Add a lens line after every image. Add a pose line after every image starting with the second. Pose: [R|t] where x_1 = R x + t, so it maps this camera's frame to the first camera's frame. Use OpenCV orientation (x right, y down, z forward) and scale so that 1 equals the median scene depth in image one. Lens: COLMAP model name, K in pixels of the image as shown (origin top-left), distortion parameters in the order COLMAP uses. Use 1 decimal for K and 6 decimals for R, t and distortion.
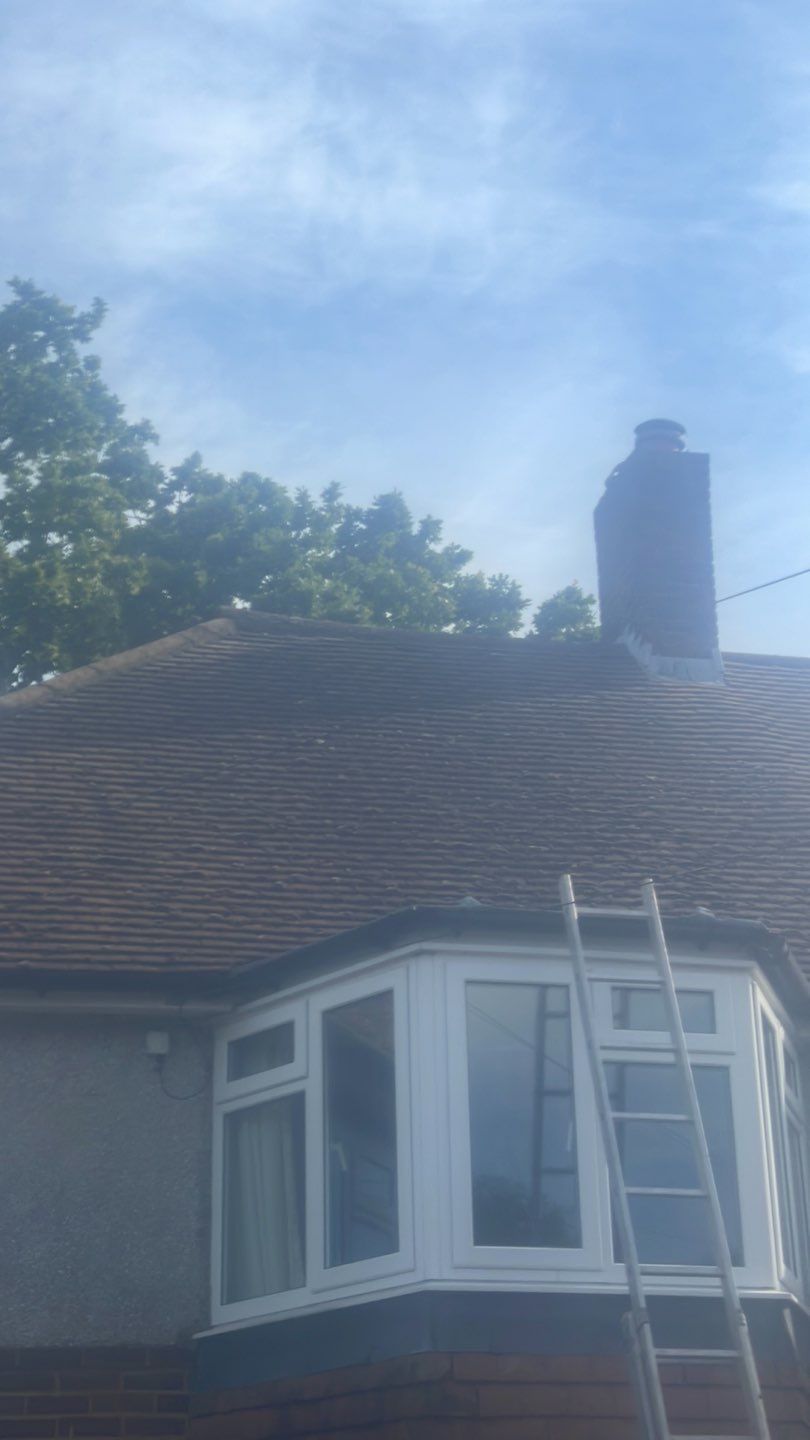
lens RADIAL K [[2566.0, 0, 412.5], [0, 2566.0, 717.2], [0, 0, 1]] dist [0.211853, 0.000000]
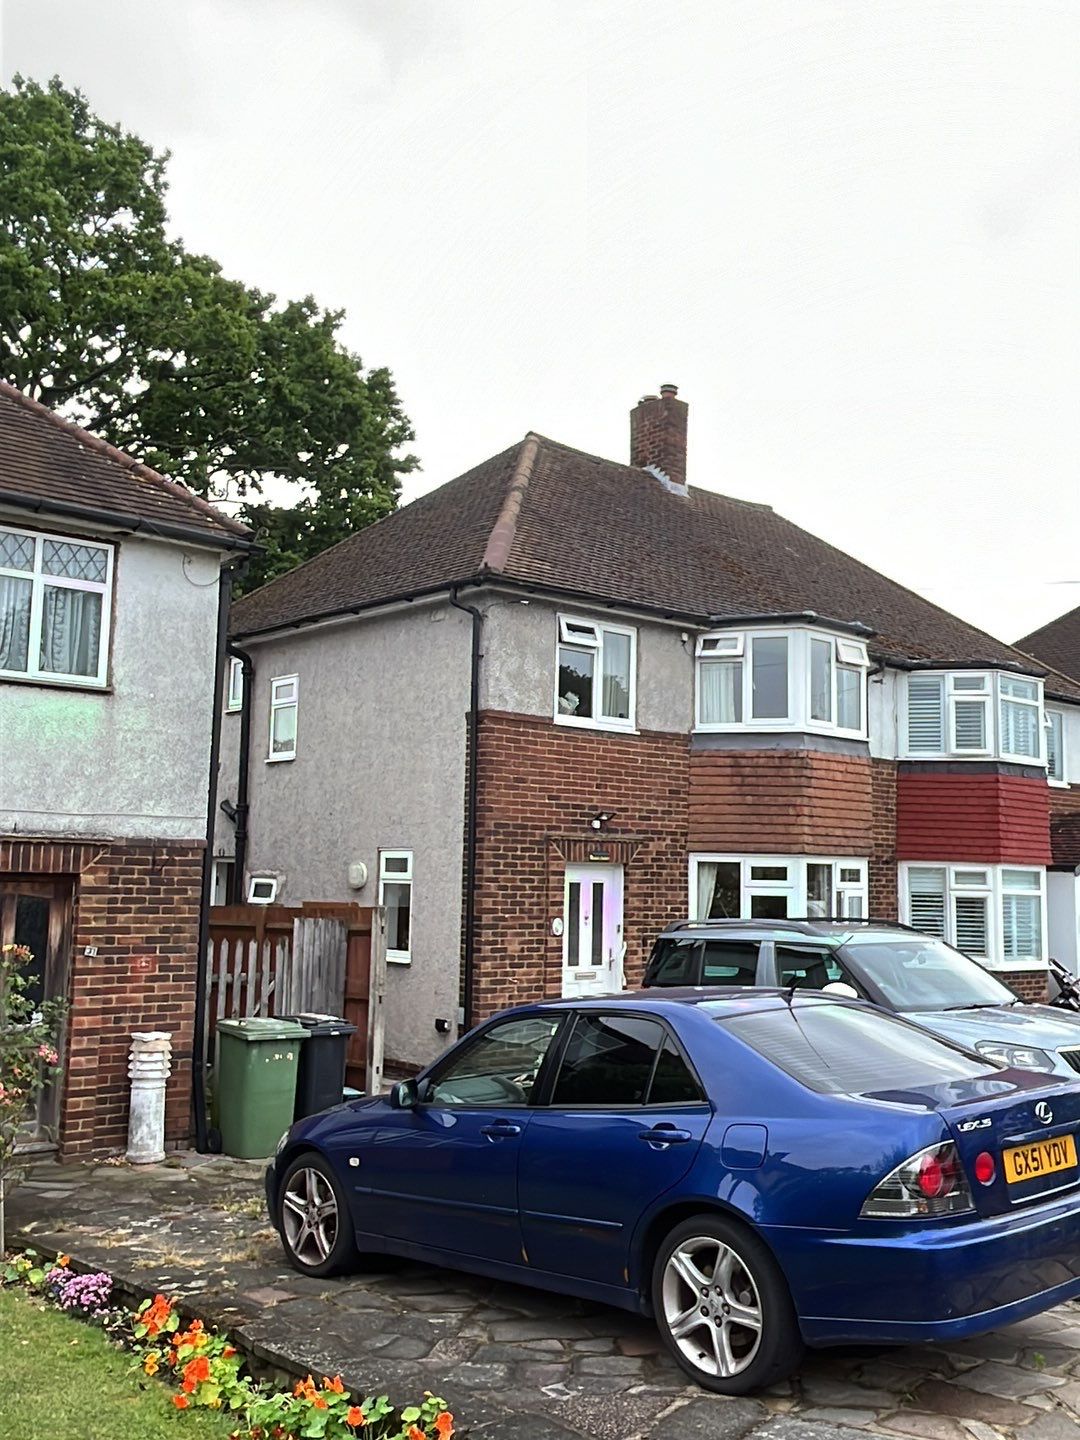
lens RADIAL K [[1325.2, 0, 551.2], [0, 1325.2, 708.7], [0, 0, 1]] dist [0.007615, 0.000000]
pose [[0.878527, 0.101223, 0.466845, -0.938395], [-0.214028, 0.957117, 0.195240, -0.060326], [-0.427062, -0.271442, 0.862518, -0.278197]]
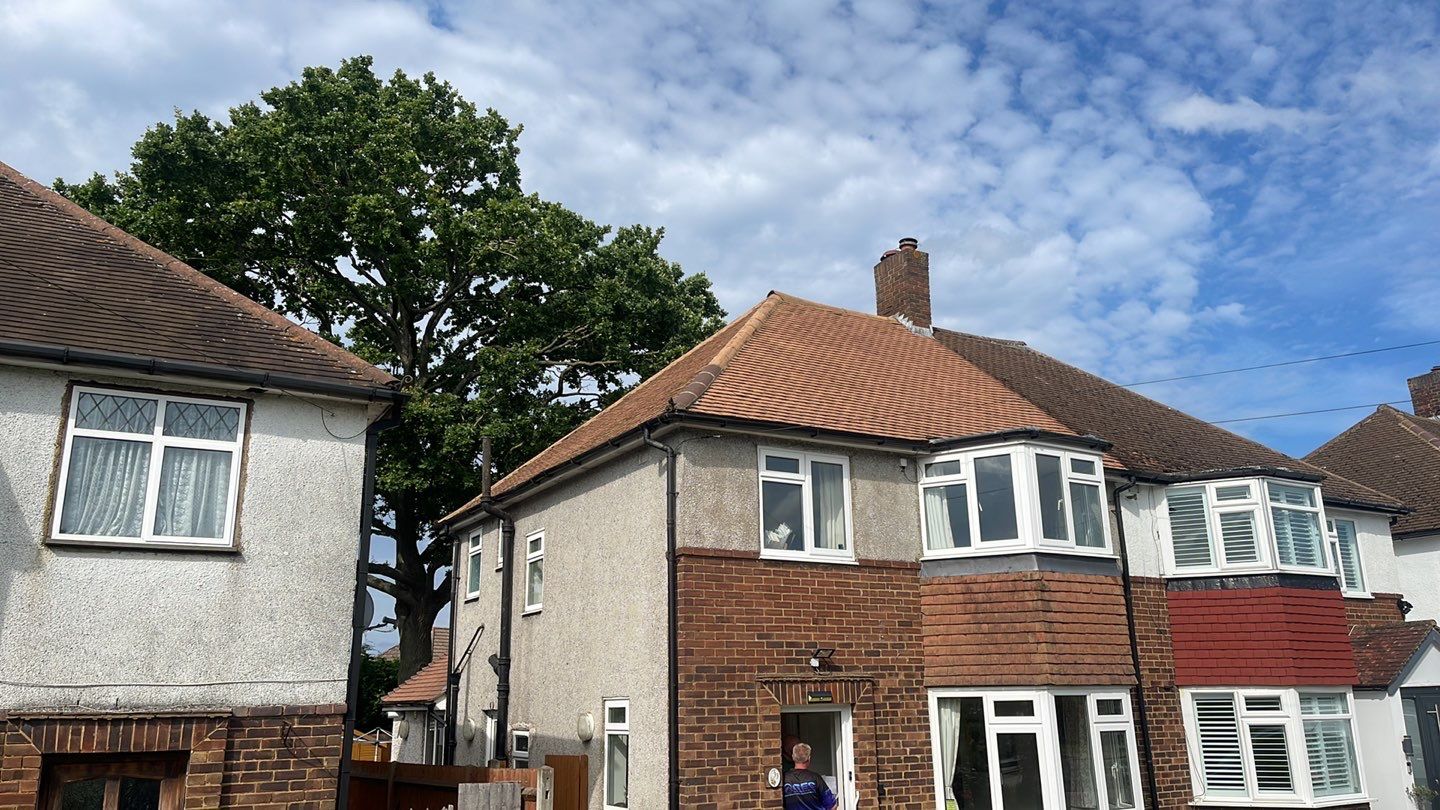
lens RADIAL K [[1065.5, 0, 726.6], [0, 1065.5, 398.6], [0, 0, 1]] dist [0.066518, -0.074866]
pose [[0.953507, 0.088192, 0.288177, -0.647768], [-0.114590, 0.990500, 0.076023, -0.015810], [-0.278735, -0.105511, 0.954555, -0.101023]]
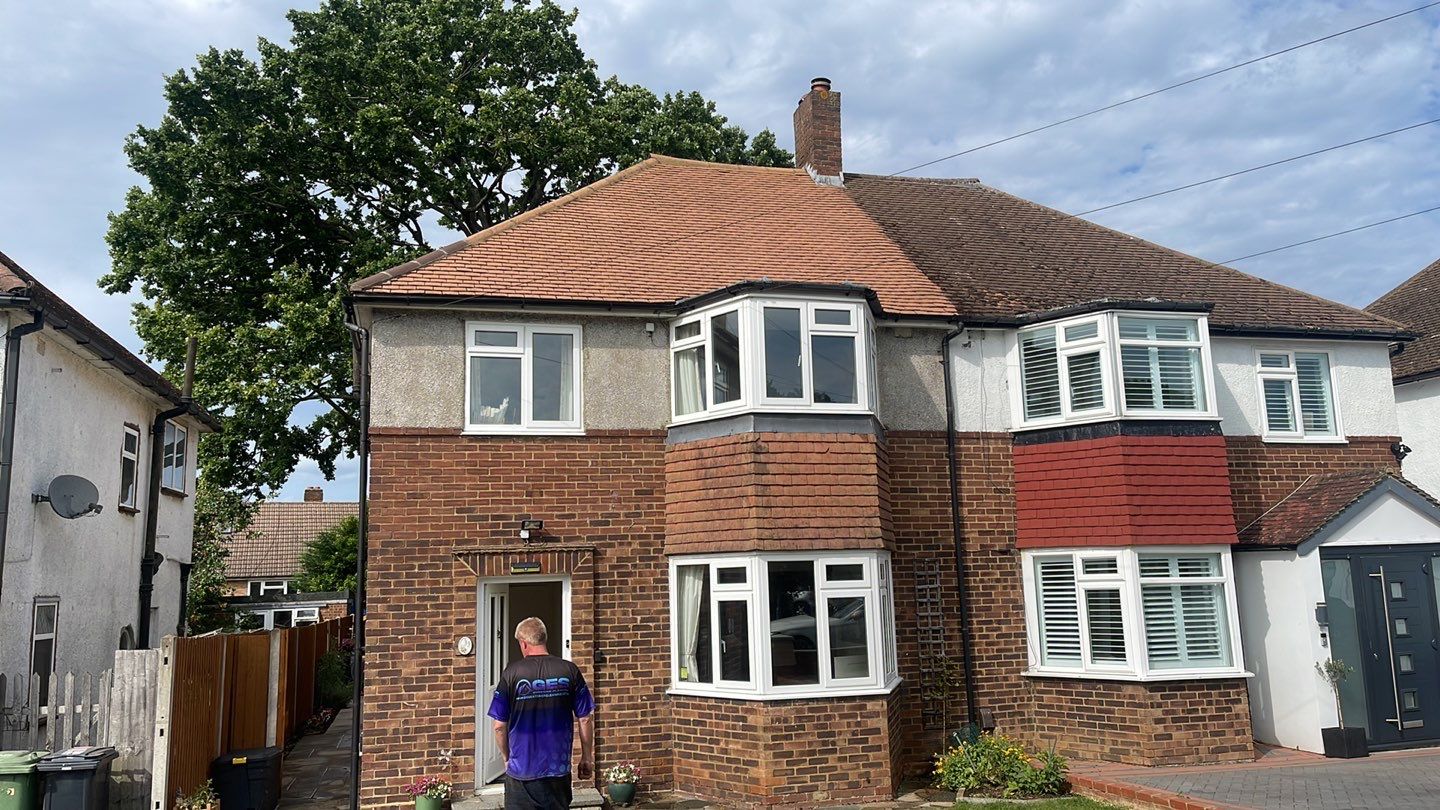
lens RADIAL K [[1065.5, 0, 715.6], [0, 1065.5, 400.0], [0, 0, 1]] dist [0.066518, -0.074866]
pose [[0.999539, 0.000288, 0.030361, -0.062621], [-0.006551, 0.978445, 0.206404, -0.035857], [-0.029647, -0.206508, 0.977996, -0.153478]]
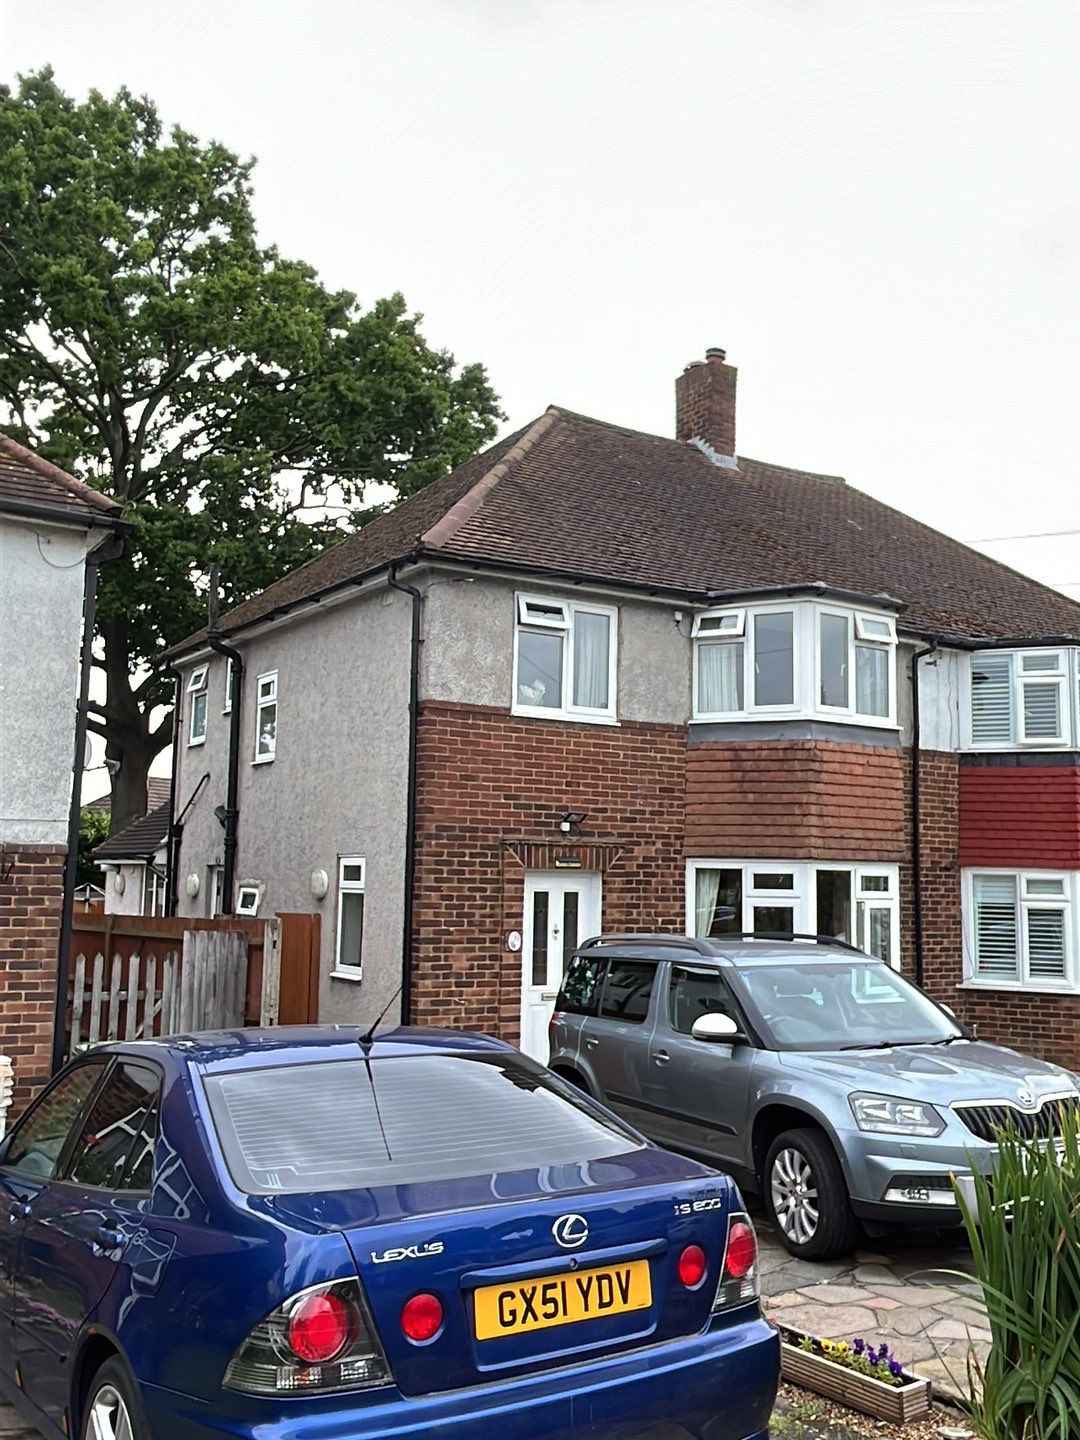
lens RADIAL K [[1325.2, 0, 545.7], [0, 1325.2, 718.4], [0, 0, 1]] dist [0.007615, 0.000000]
pose [[0.941100, 0.082748, 0.327845, -0.664135], [-0.162221, 0.961213, 0.223055, -0.054769], [-0.296672, -0.263100, 0.918022, -0.240475]]
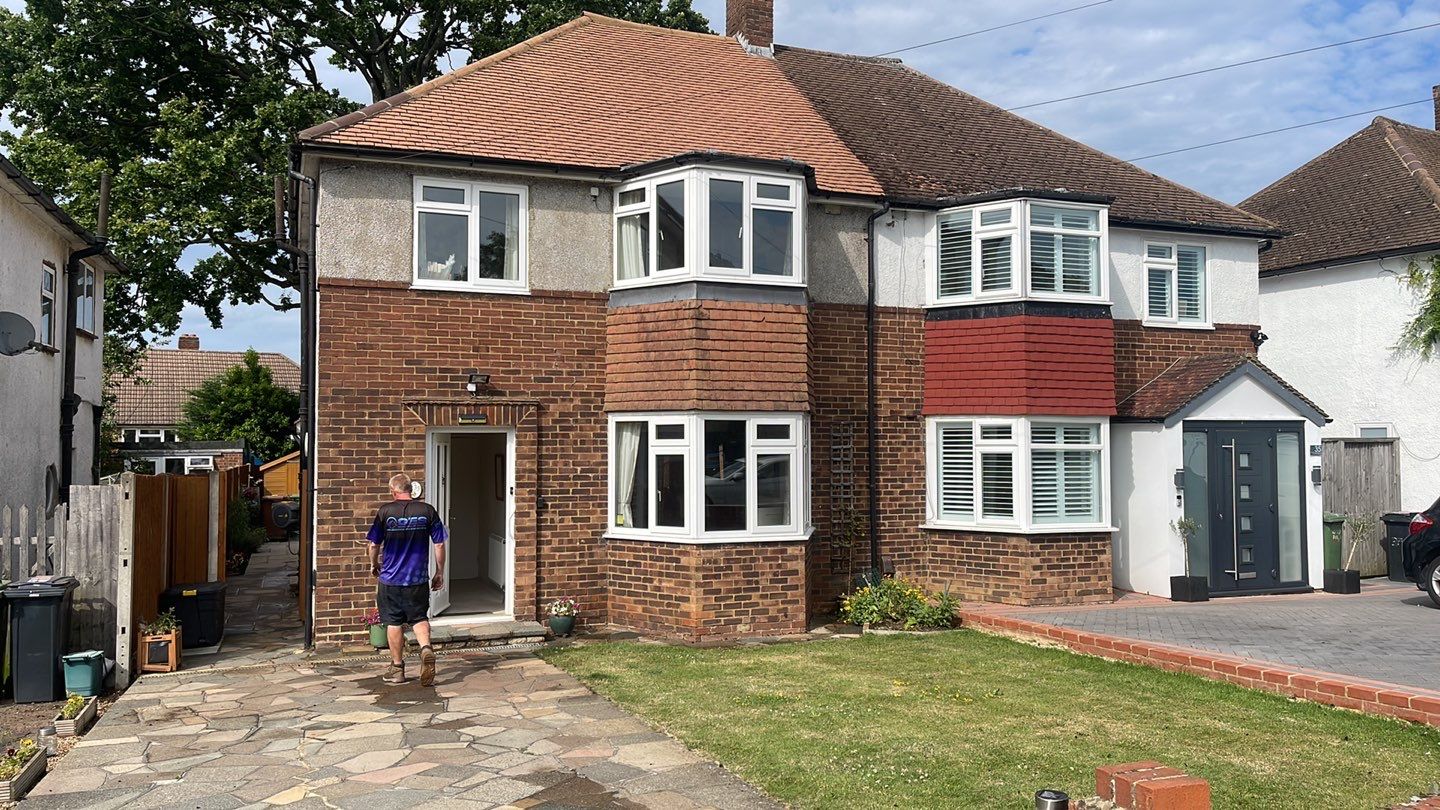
lens RADIAL K [[1065.5, 0, 714.8], [0, 1065.5, 399.8], [0, 0, 1]] dist [0.066518, -0.074866]
pose [[0.989357, 0.027524, 0.142879, -0.130132], [-0.072800, 0.943842, 0.322276, -0.048846], [-0.125985, -0.329248, 0.935801, -0.212114]]
